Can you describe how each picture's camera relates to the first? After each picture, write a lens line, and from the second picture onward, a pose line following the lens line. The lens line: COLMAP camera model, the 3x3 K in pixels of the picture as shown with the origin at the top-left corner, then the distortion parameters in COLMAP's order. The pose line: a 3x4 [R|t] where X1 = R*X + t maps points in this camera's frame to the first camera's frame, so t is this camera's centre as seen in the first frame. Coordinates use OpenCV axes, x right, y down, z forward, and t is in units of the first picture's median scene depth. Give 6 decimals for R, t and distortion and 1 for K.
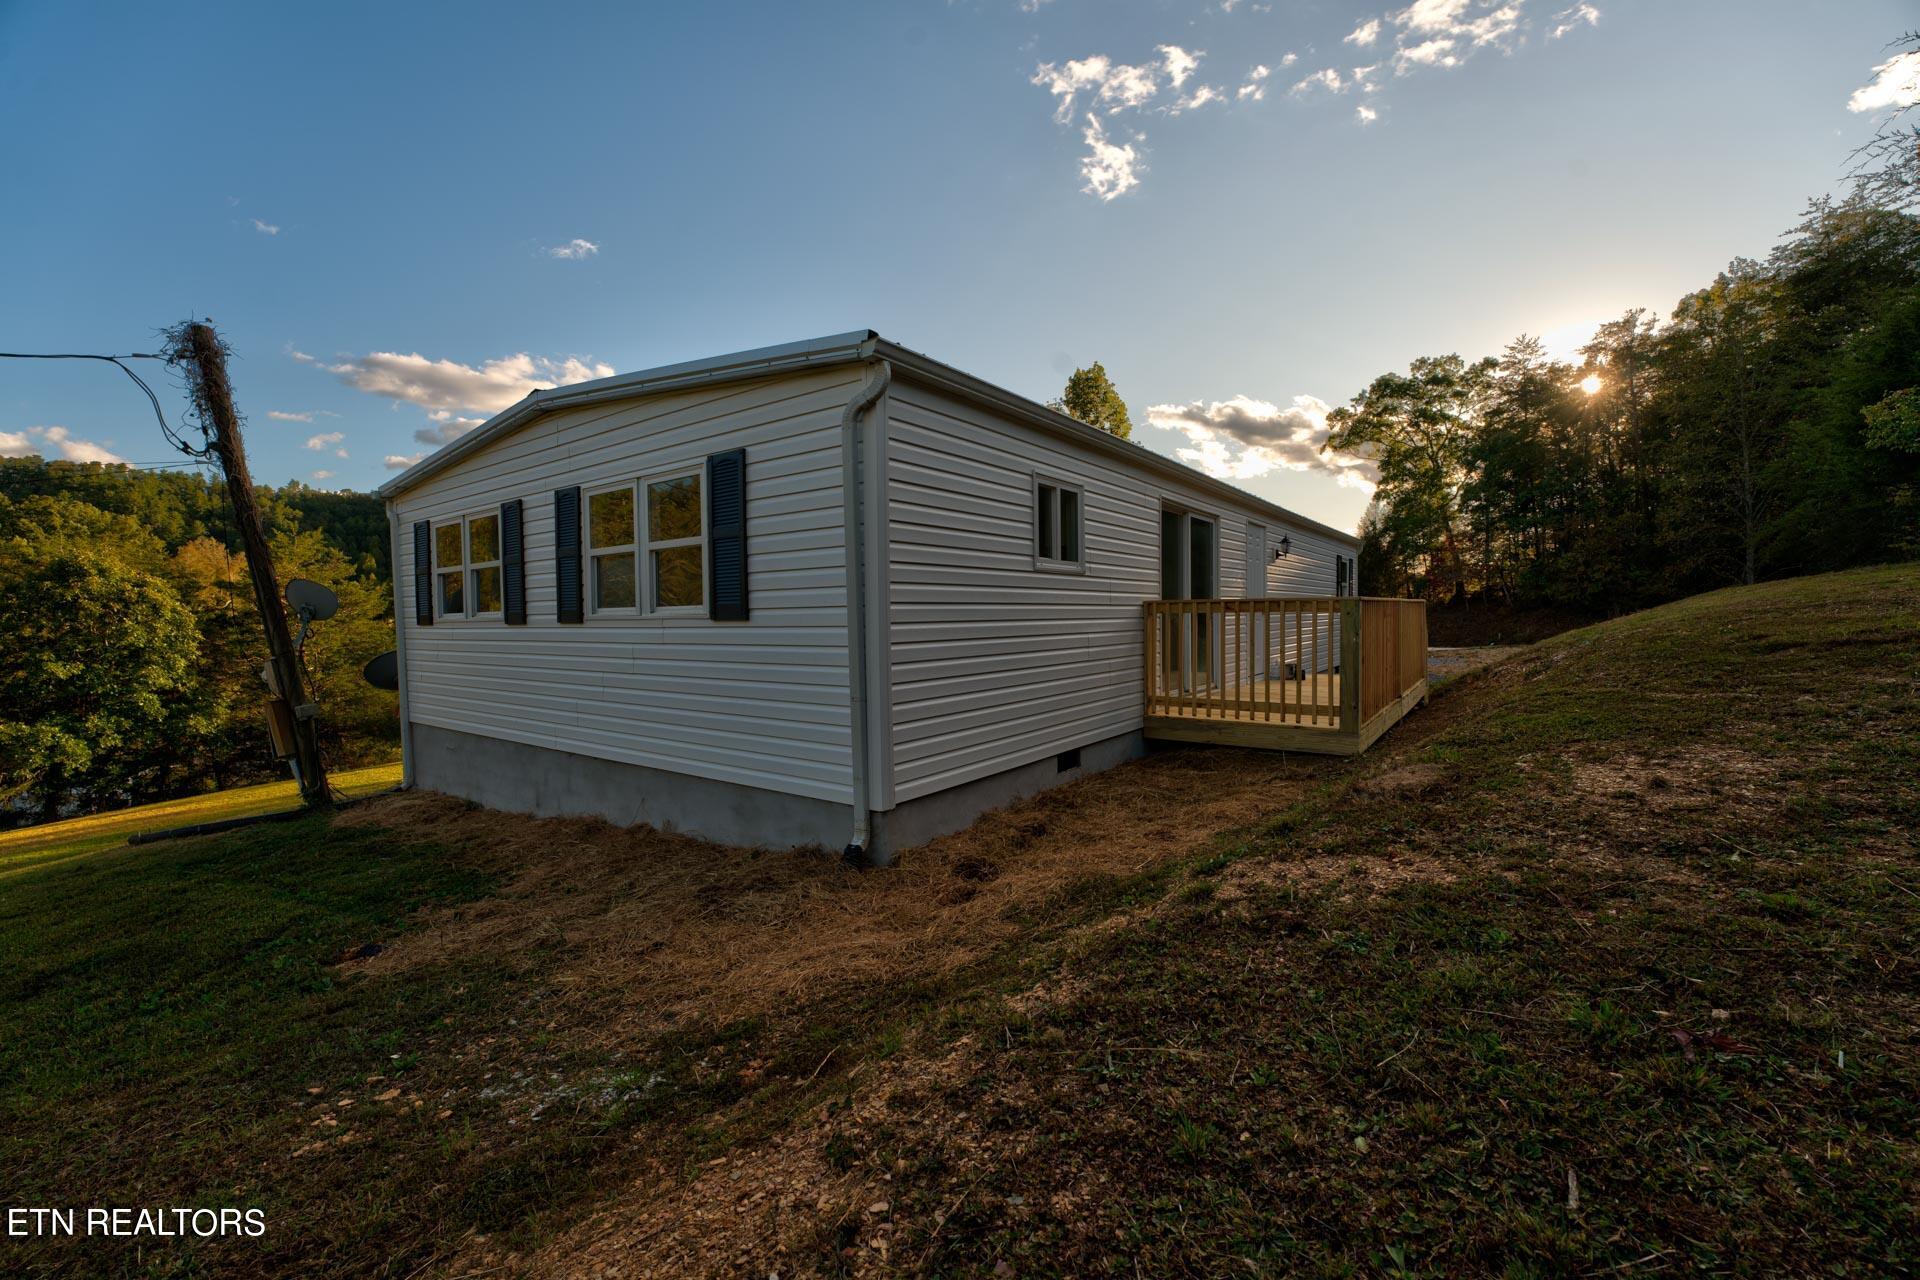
lens RADIAL K [[781.1, 0, 954.8], [0, 781.1, 645.0], [0, 0, 1]] dist [-0.029604, 0.004984]
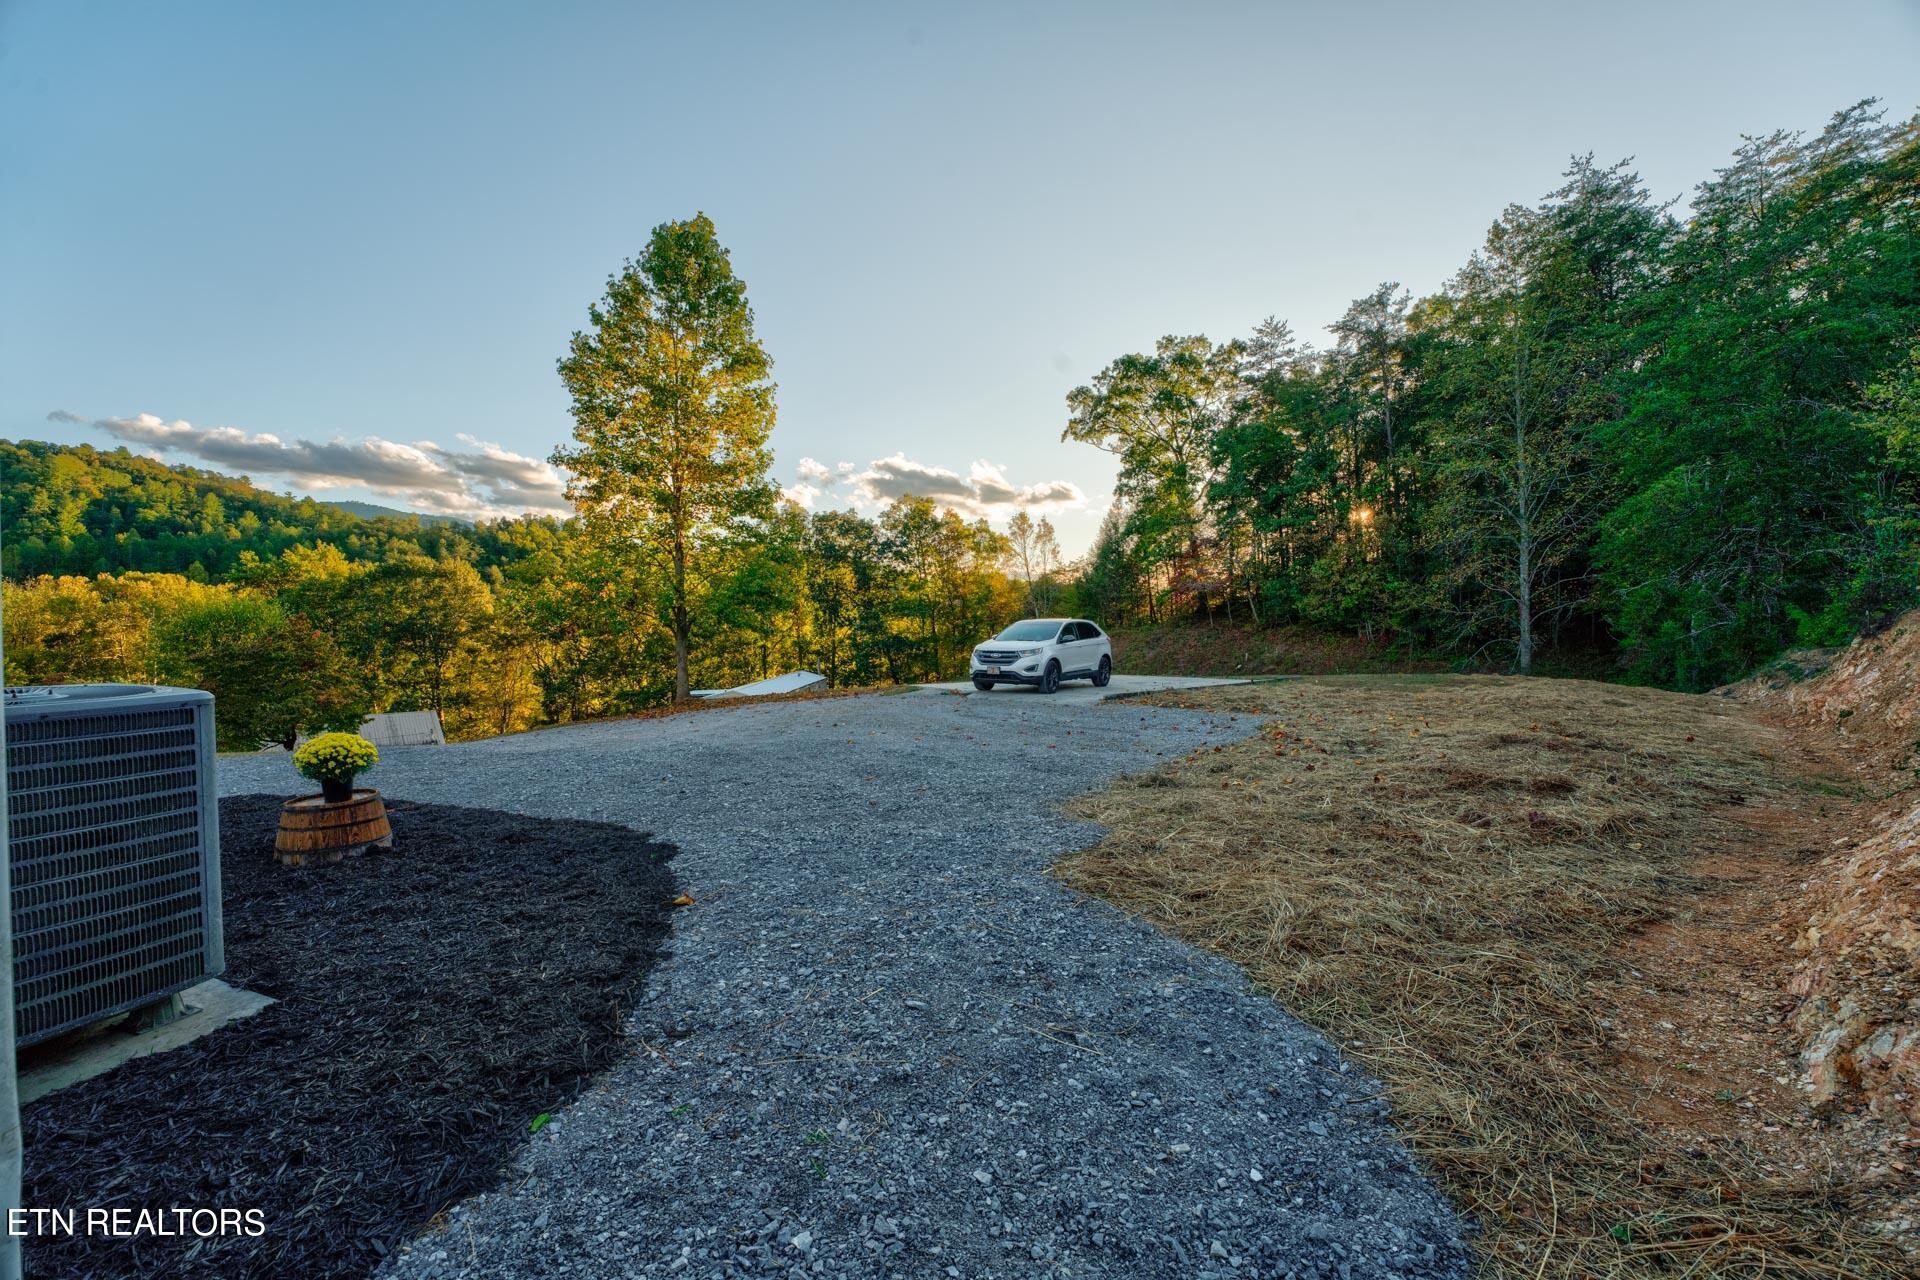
lens RADIAL K [[781.1, 0, 959.2], [0, 781.1, 649.0], [0, 0, 1]] dist [-0.029604, 0.004984]
pose [[0.959171, 0.014168, 0.282472, 0.202879], [-0.011434, 0.999870, -0.011325, -0.008133], [-0.282596, 0.007633, 0.959209, 0.338105]]
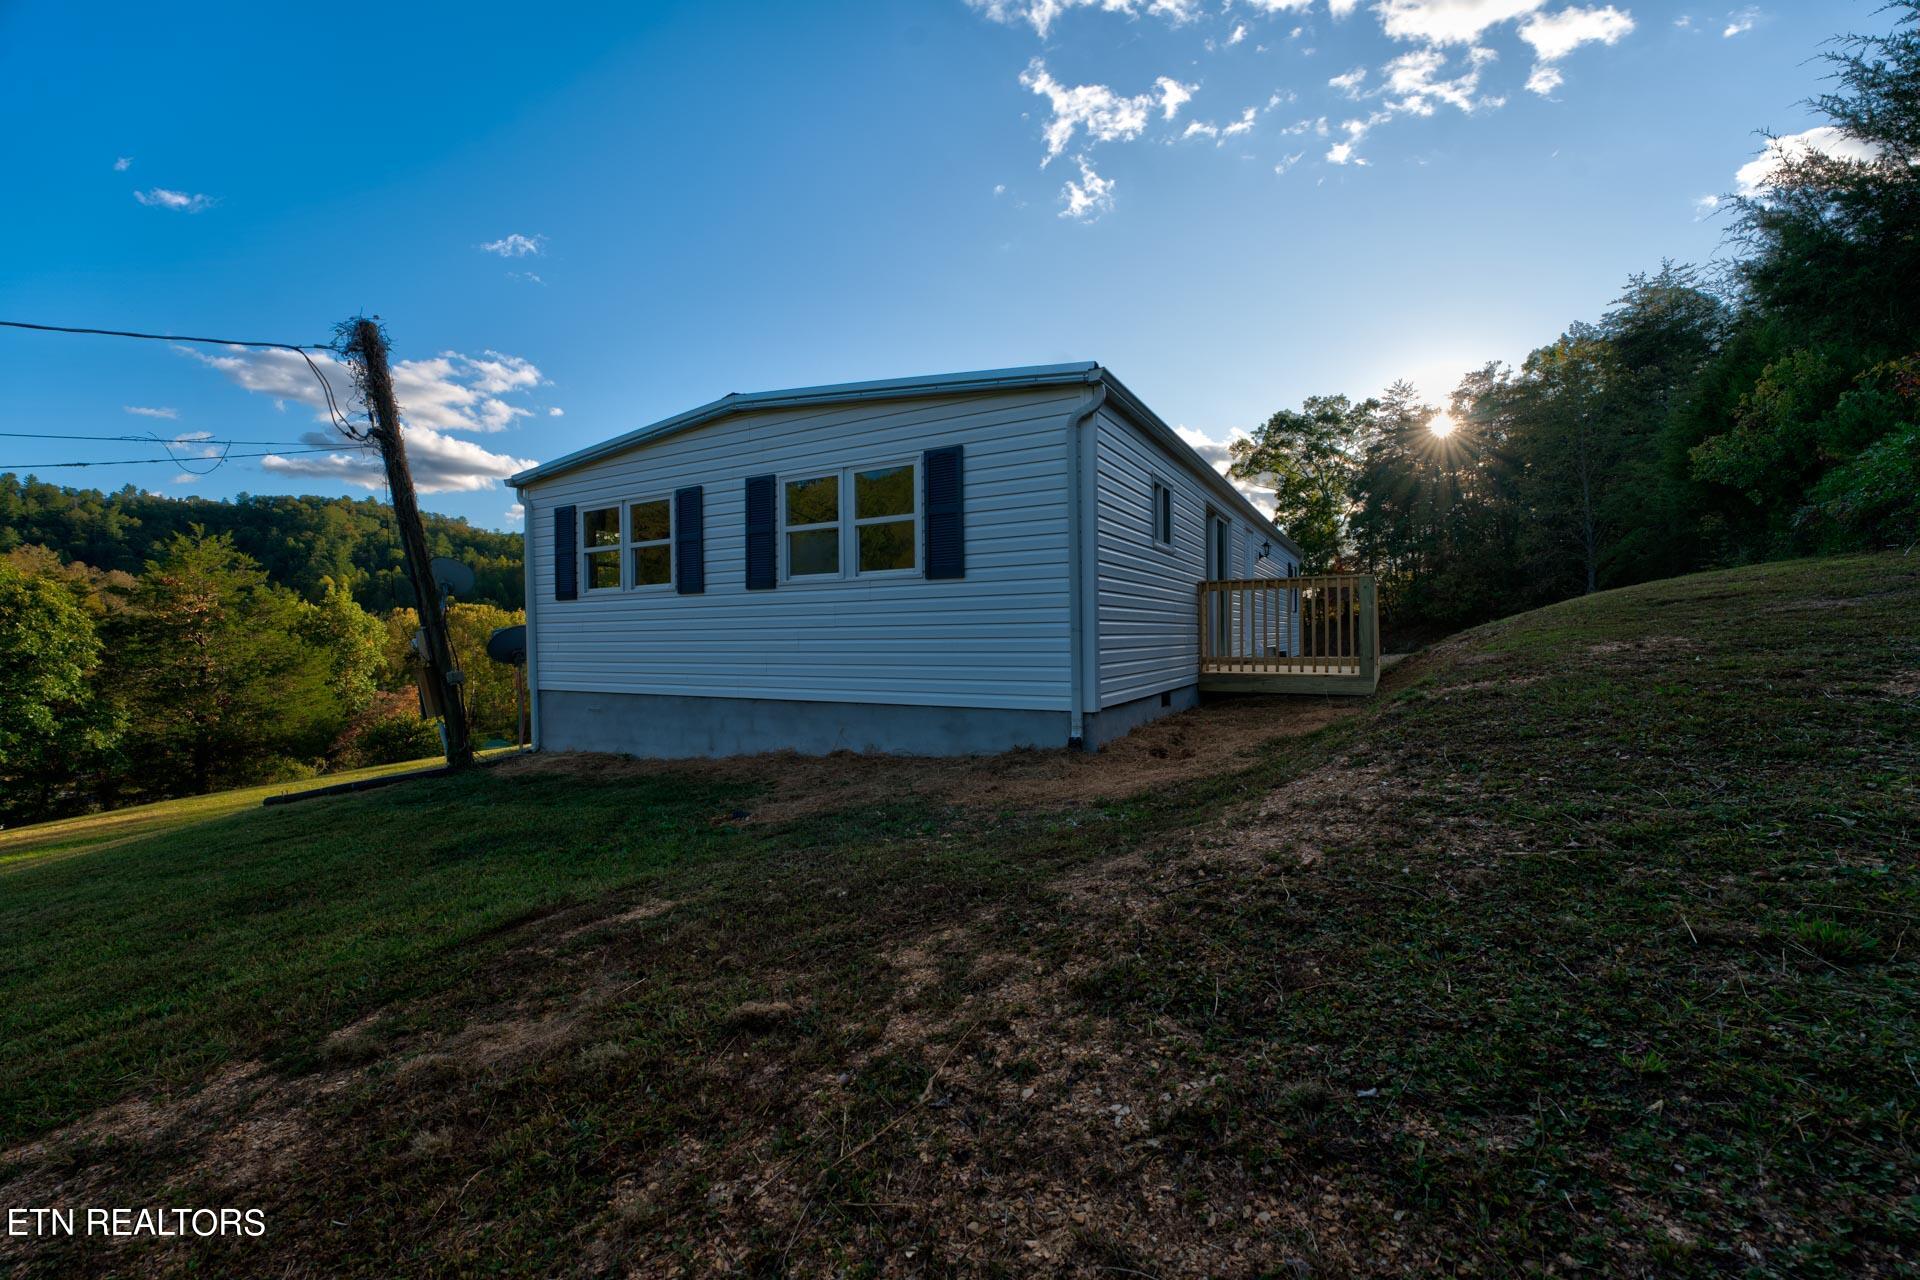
lens RADIAL K [[781.1, 0, 954.8], [0, 781.1, 647.1], [0, 0, 1]] dist [-0.029604, 0.004984]
pose [[0.992570, 0.000537, 0.121672, -0.049457], [0.002494, 0.999690, -0.024764, 0.013129], [-0.121648, 0.024883, 0.992261, -0.031863]]
